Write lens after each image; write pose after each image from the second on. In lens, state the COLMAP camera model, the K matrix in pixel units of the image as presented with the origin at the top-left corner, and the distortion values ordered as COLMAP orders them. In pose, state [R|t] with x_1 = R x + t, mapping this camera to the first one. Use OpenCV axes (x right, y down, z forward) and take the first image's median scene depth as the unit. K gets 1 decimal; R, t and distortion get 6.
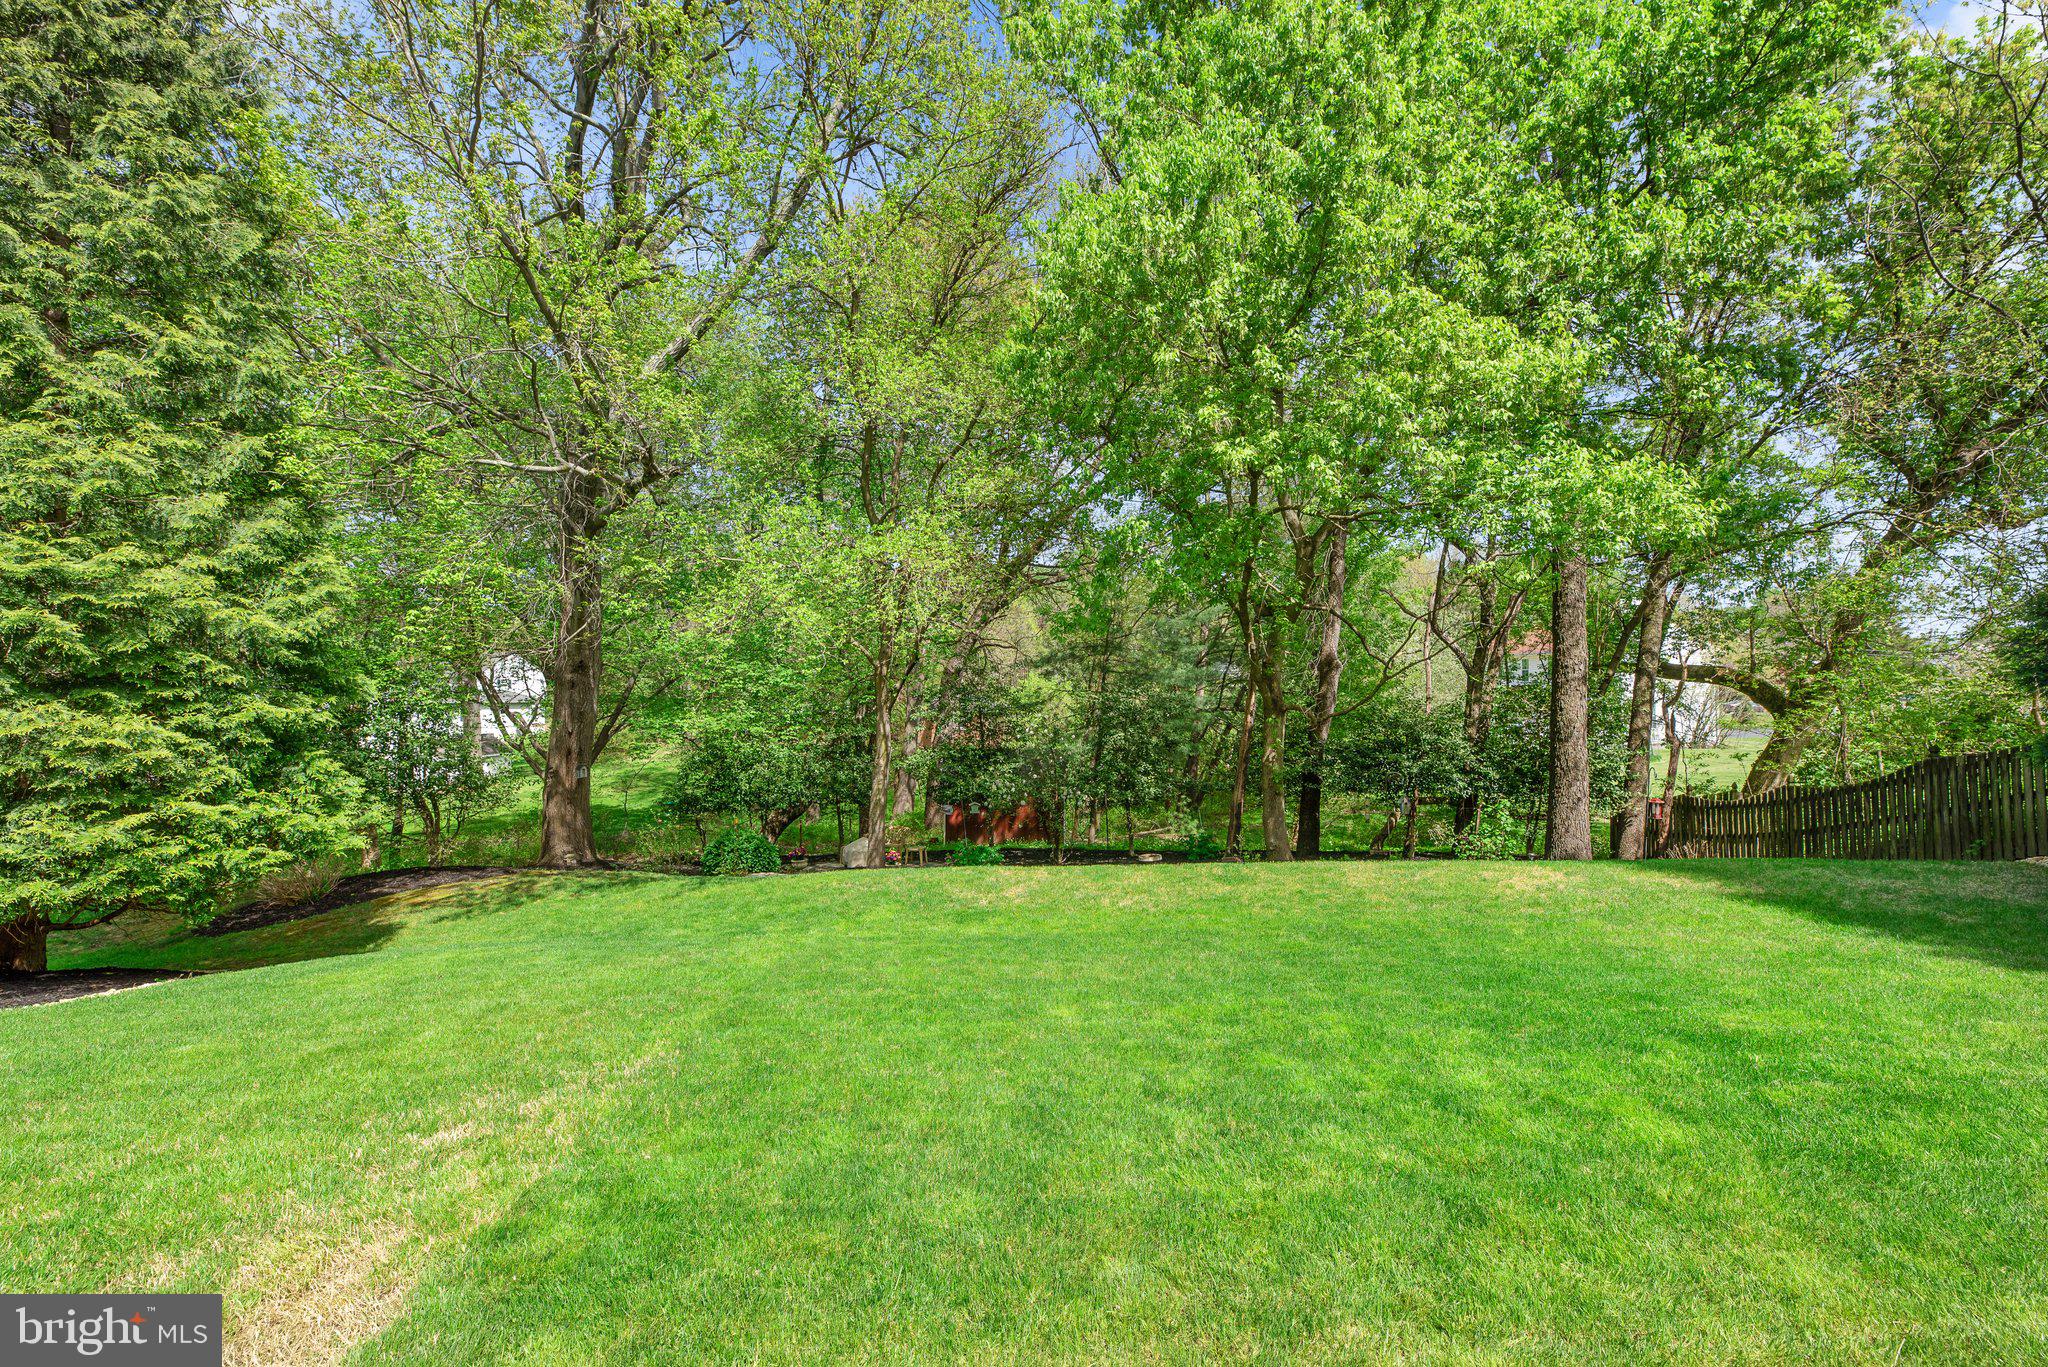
lens RADIAL K [[880.8, 0, 1024.4], [0, 880.8, 683.1], [0, 0, 1]] dist [0.001767, 0.000204]
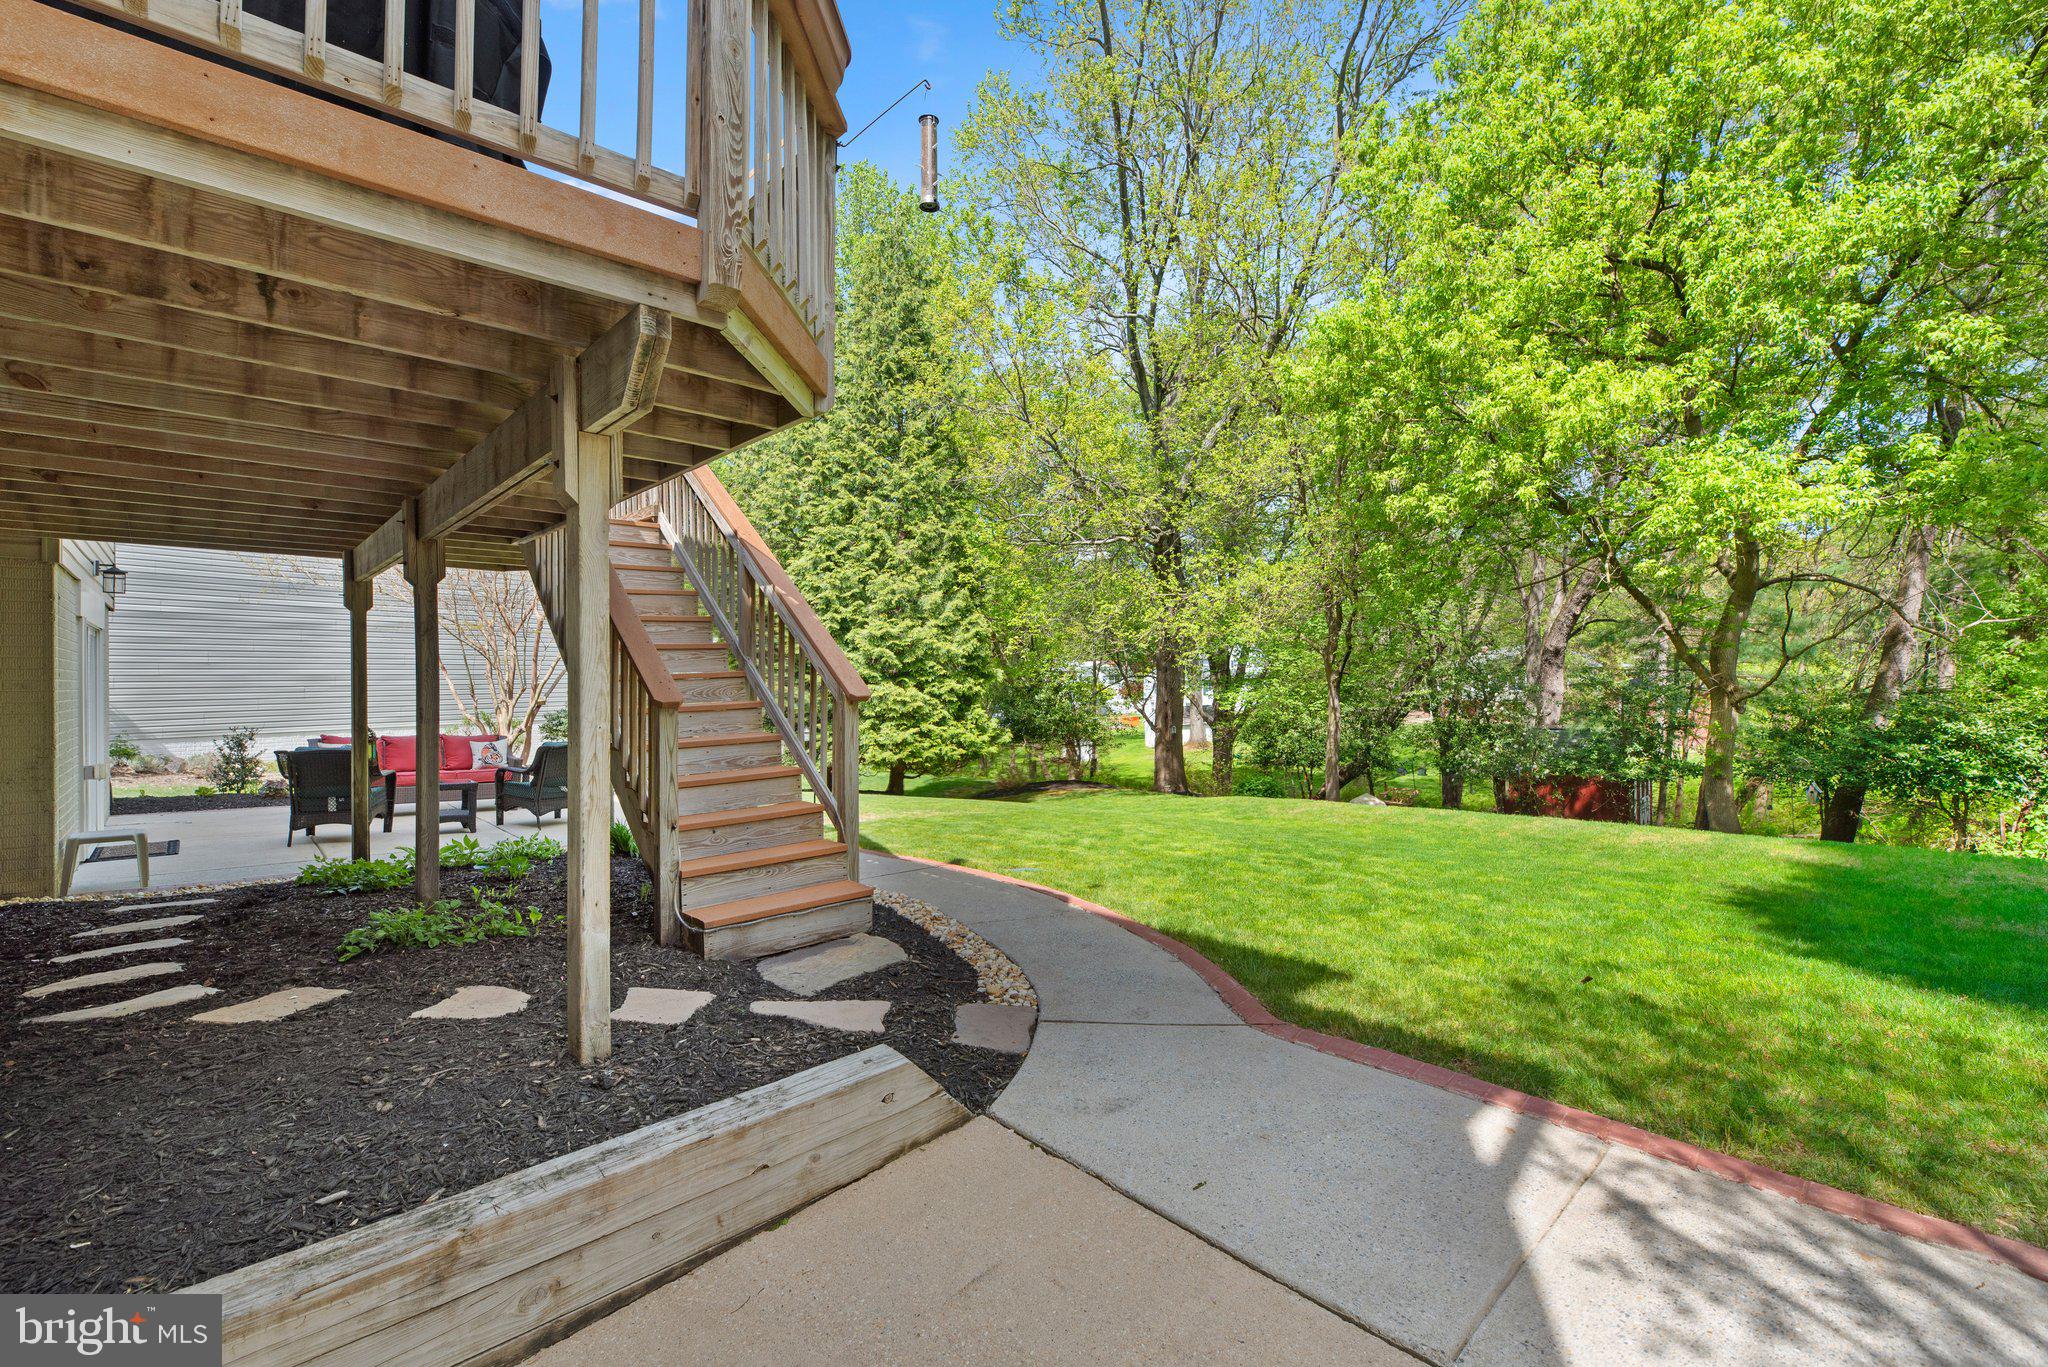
lens RADIAL K [[880.8, 0, 1028.0], [0, 880.8, 684.9], [0, 0, 1]] dist [0.001767, 0.000204]
pose [[0.701038, 0.005623, -0.713102, 0.901804], [0.016266, 0.999583, 0.023874, -0.023567], [0.712939, -0.028336, 0.700654, -0.457061]]
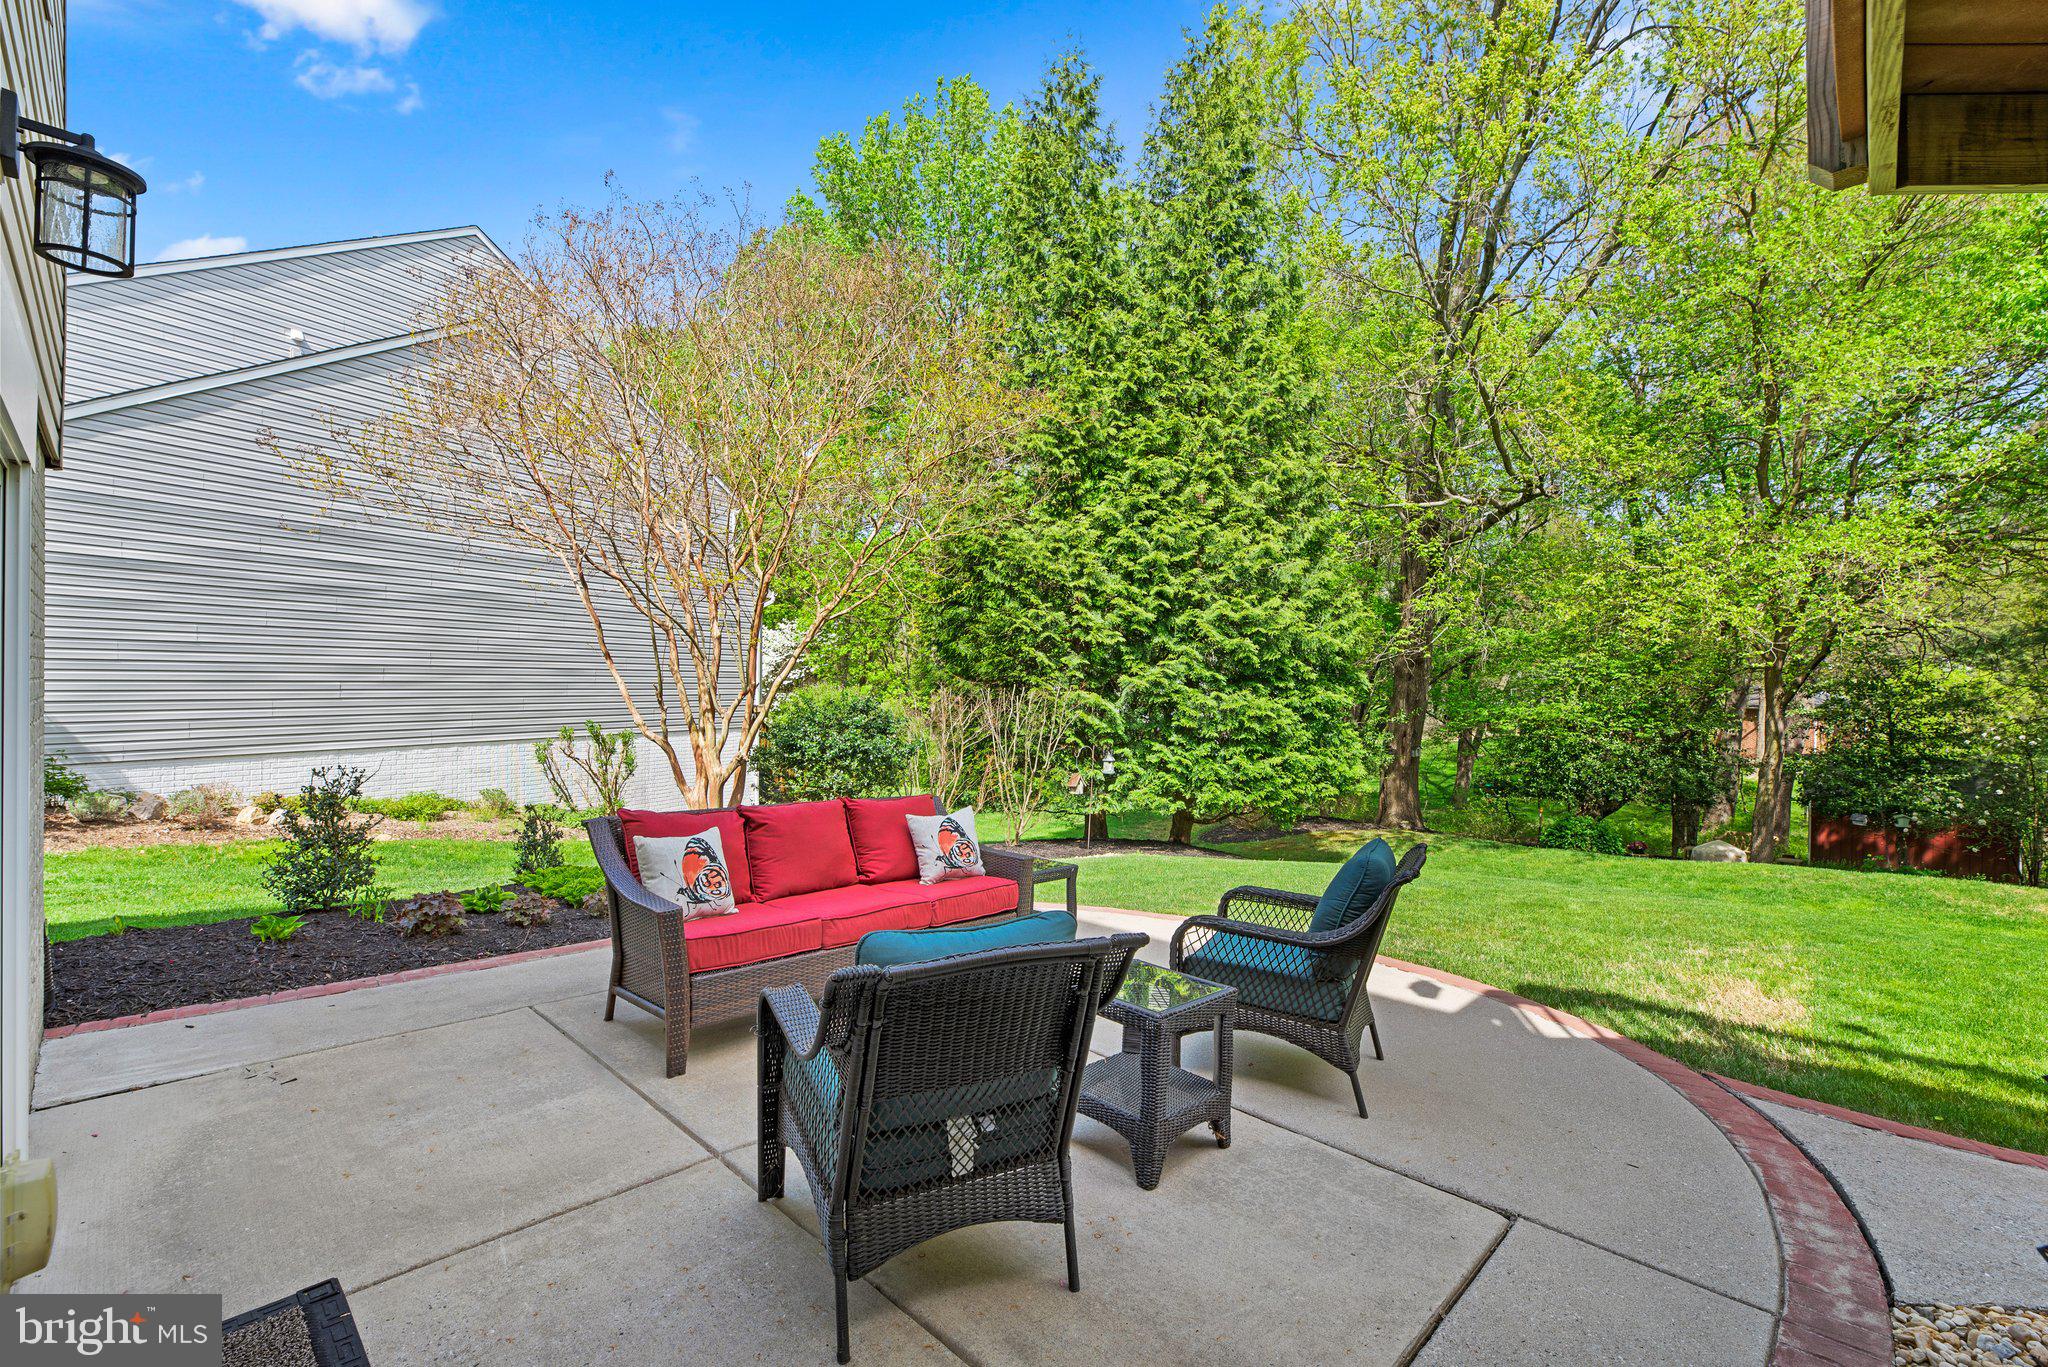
lens RADIAL K [[880.8, 0, 1024.5], [0, 880.8, 677.6], [0, 0, 1]] dist [0.001767, 0.000204]
pose [[0.726365, 0.005596, -0.687286, -0.193687], [-0.000544, 0.999971, 0.007567, -0.013214], [0.687309, -0.005123, 0.726347, -0.490760]]
